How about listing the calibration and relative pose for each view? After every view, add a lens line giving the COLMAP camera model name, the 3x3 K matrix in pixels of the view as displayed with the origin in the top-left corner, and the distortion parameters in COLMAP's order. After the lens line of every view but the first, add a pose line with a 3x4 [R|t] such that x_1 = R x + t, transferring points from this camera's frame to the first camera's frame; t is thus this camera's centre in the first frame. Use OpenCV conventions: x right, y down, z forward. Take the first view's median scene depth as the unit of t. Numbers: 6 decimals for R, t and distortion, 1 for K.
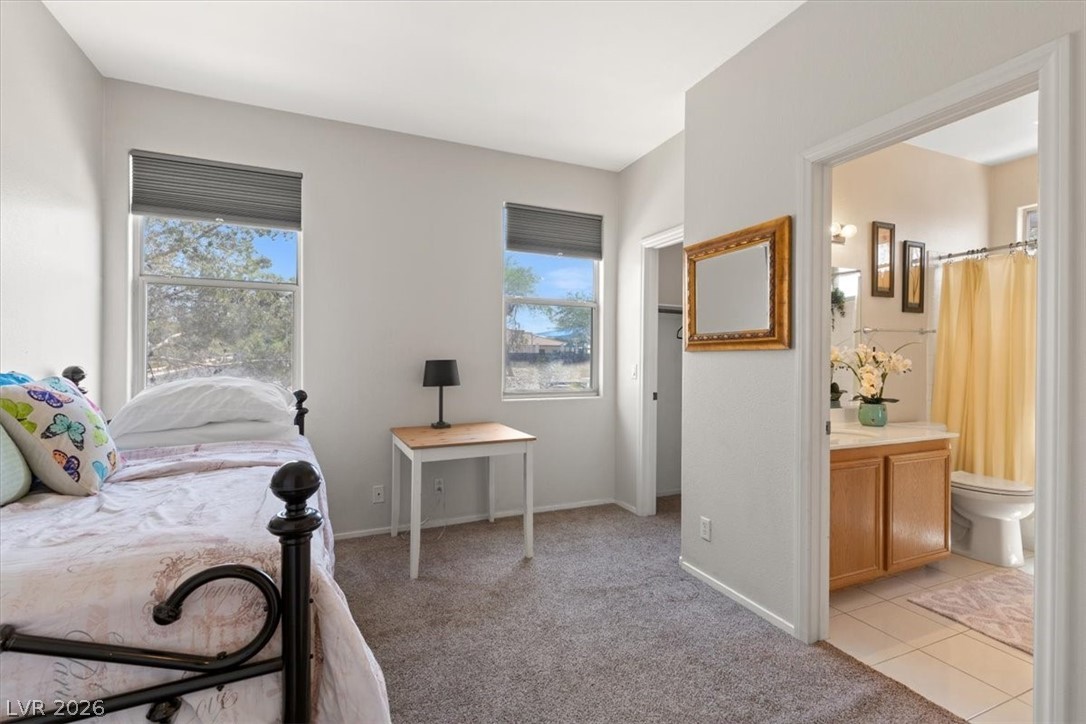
lens RADIAL K [[488.9, 0, 540.2], [0, 488.9, 359.7], [0, 0, 1]] dist [0.007279, -0.000591]
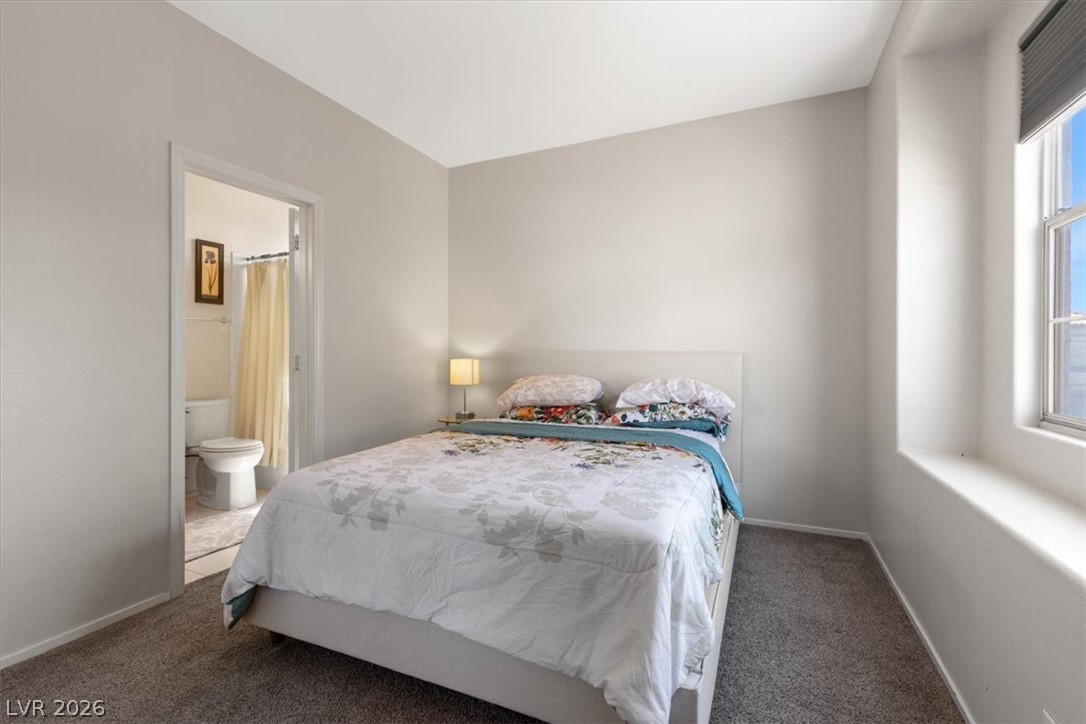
lens RADIAL K [[488.9, 0, 543.9], [0, 488.9, 355.9], [0, 0, 1]] dist [0.007279, -0.000591]
pose [[0.735015, -0.006787, 0.678016, 0.593763], [0.000546, 0.999956, 0.009417, 0.016445], [-0.678050, -0.006551, 0.734986, -0.390234]]
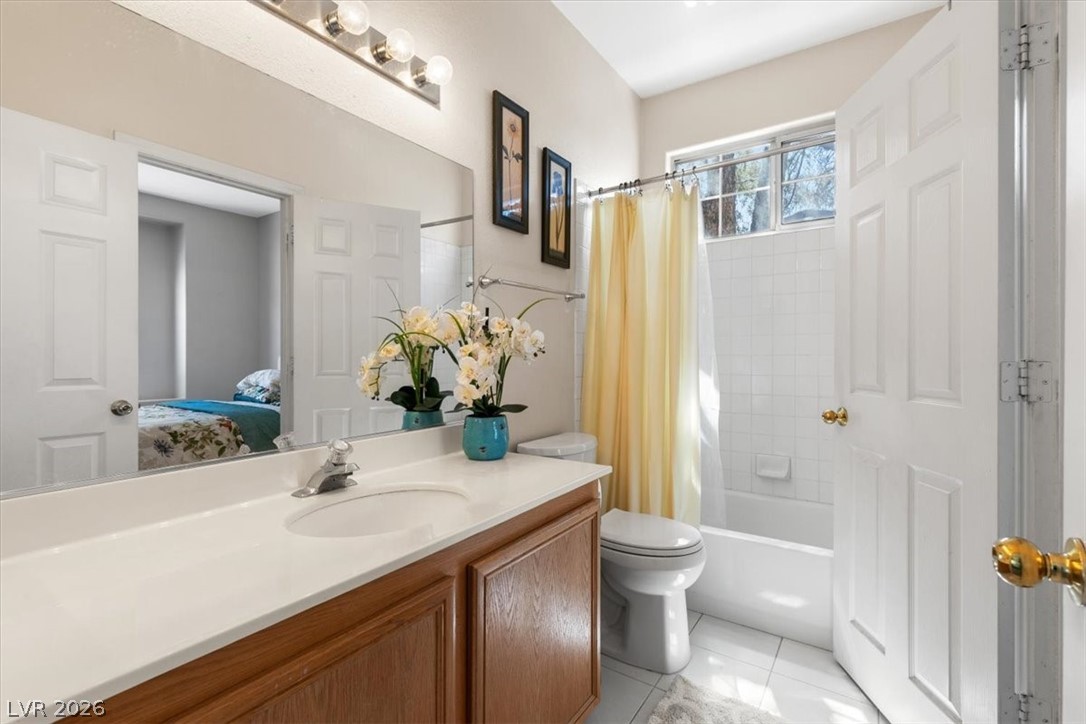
lens RADIAL K [[488.9, 0, 543.1], [0, 488.9, 360.7], [0, 0, 1]] dist [0.007279, -0.000591]
pose [[0.843533, -0.007453, 0.537025, 0.426043], [0.003419, 0.999958, 0.008507, 0.025118], [-0.537066, -0.005340, 0.843523, 0.498330]]
